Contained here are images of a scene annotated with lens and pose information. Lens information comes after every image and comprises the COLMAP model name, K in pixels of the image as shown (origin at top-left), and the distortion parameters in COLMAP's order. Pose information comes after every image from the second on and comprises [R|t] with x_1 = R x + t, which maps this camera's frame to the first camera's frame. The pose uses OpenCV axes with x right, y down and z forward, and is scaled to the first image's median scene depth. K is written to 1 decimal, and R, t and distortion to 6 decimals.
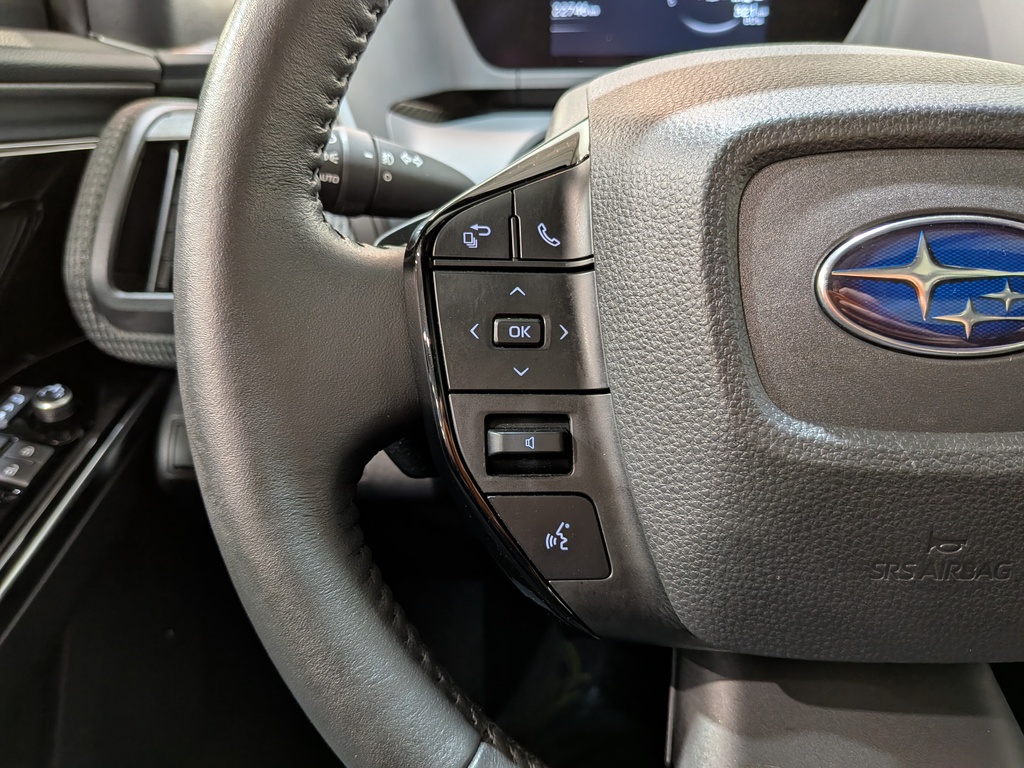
lens RADIAL K [[760.7, 0, 476.5], [0, 760.7, 384.6], [0, 0, 1]] dist [0.032179, -0.060047]
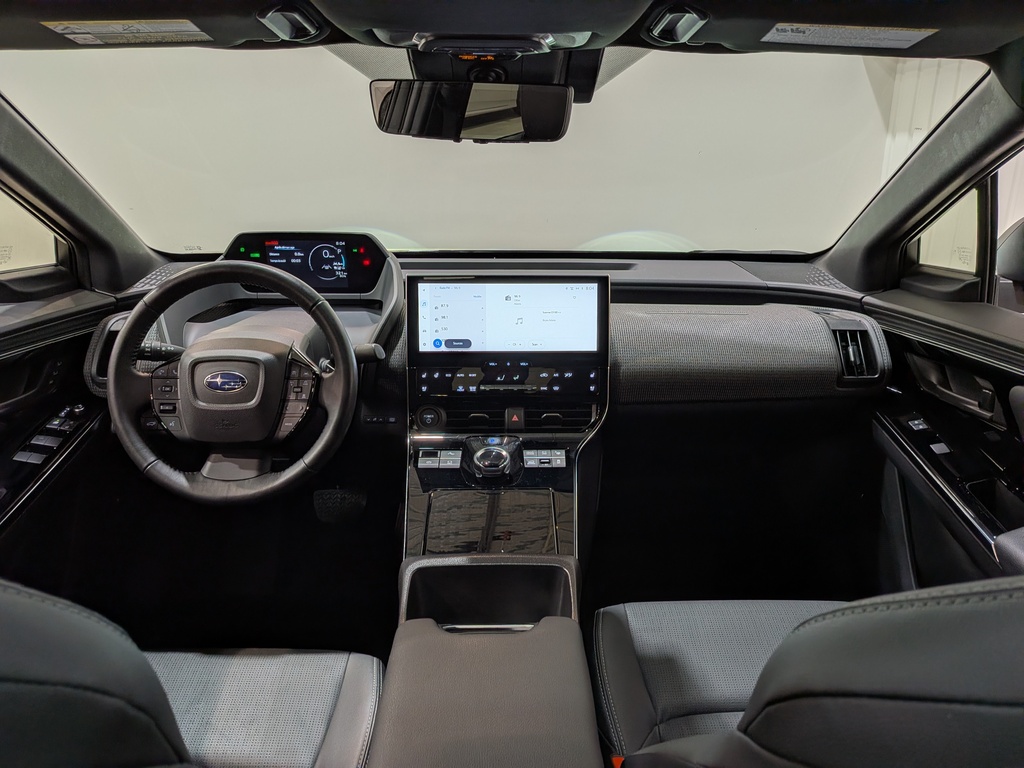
lens RADIAL K [[760.7, 0, 527.6], [0, 760.7, 400.9], [0, 0, 1]] dist [0.032179, -0.060047]
pose [[0.998139, 0.000608, 0.060972, 2.458156], [0.002709, 0.998520, -0.054312, 0.348407], [-0.060914, 0.054376, 0.996661, -5.008422]]
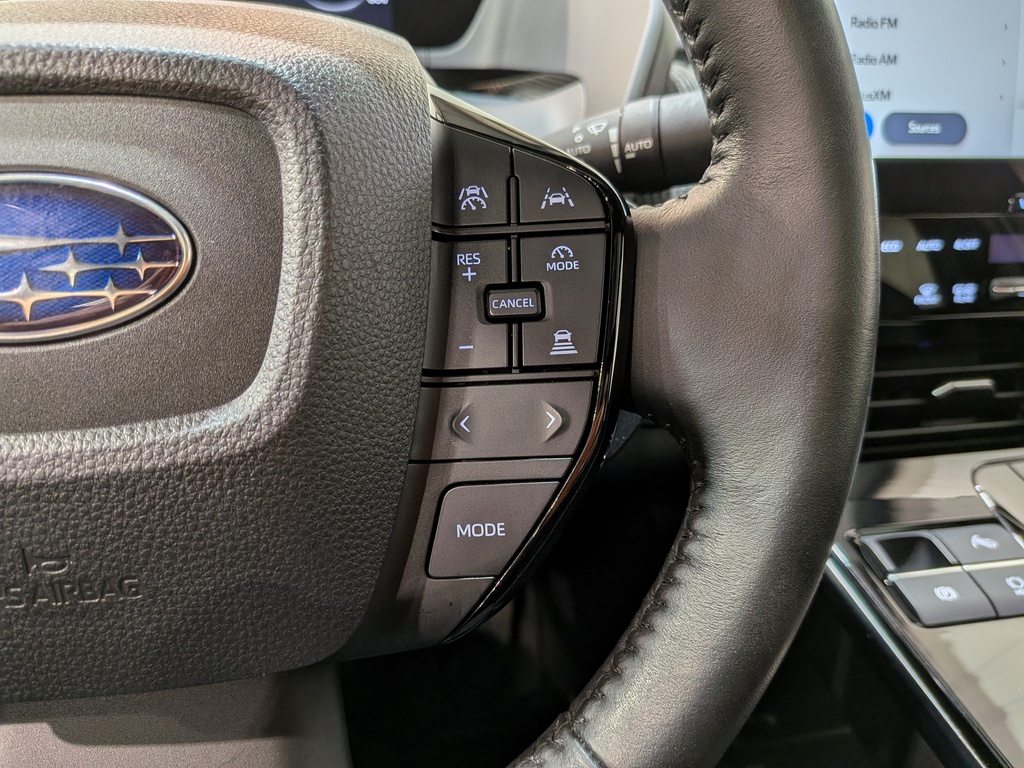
lens RADIAL K [[760.7, 0, 491.0], [0, 760.7, 407.9], [0, 0, 1]] dist [0.032179, -0.060047]
pose [[0.981320, -0.061669, 0.182229, 0.840395], [0.056528, 0.997846, 0.033279, 0.031660], [-0.183889, -0.022356, 0.982693, 0.063590]]
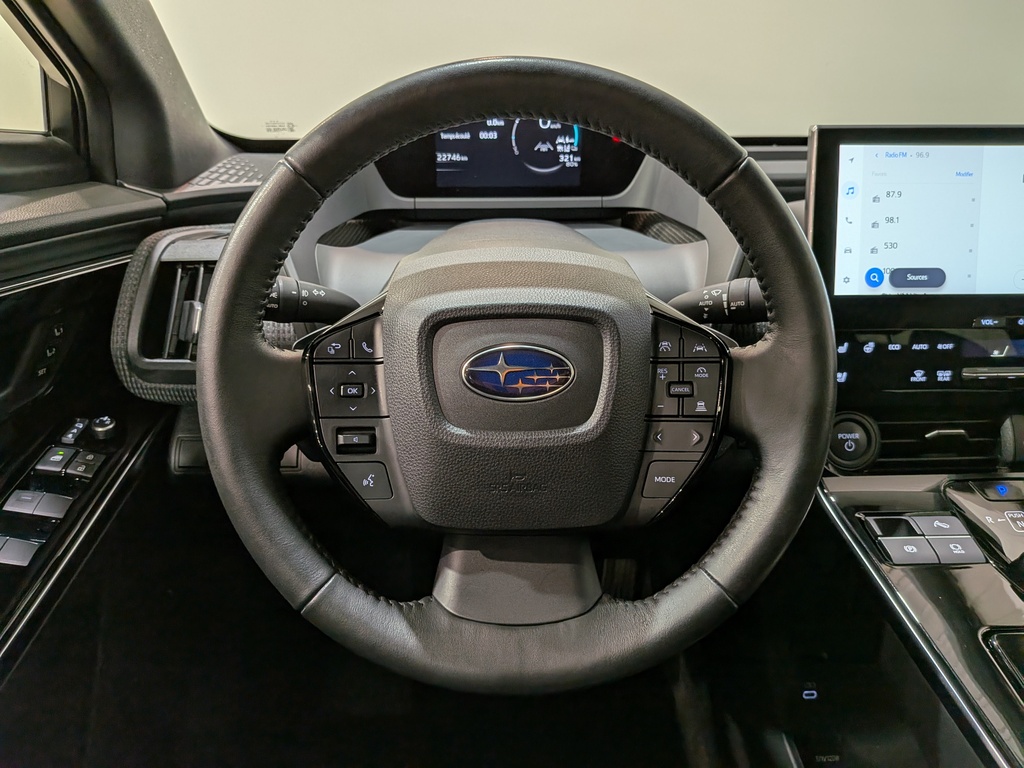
lens RADIAL K [[760.7, 0, 493.3], [0, 760.7, 381.5], [0, 0, 1]] dist [0.032179, -0.060047]
pose [[0.998410, -0.009868, 0.055503, 0.351137], [0.011907, 0.999262, -0.036533, -0.009569], [-0.055101, 0.037136, 0.997790, -1.295772]]
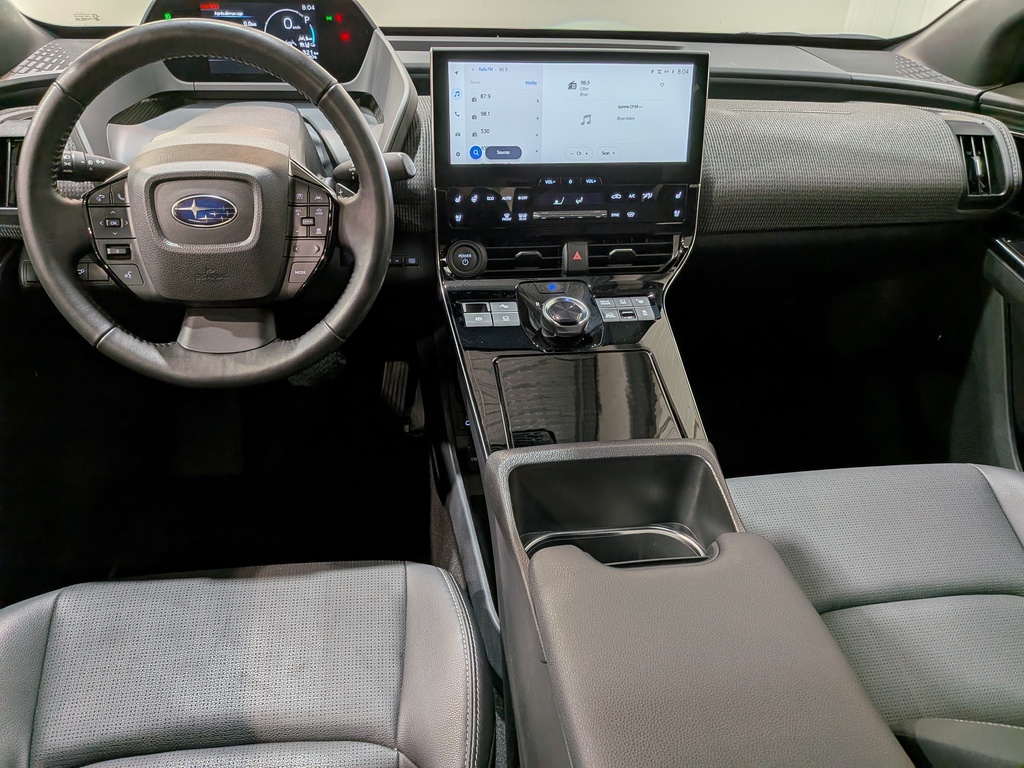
lens RADIAL K [[760.7, 0, 504.9], [0, 760.7, 418.1], [0, 0, 1]] dist [0.032179, -0.060047]
pose [[0.984046, -0.056227, 0.168796, 1.333238], [0.023114, 0.981110, 0.192066, 0.210907], [-0.176407, -0.185100, 0.966757, -3.390156]]
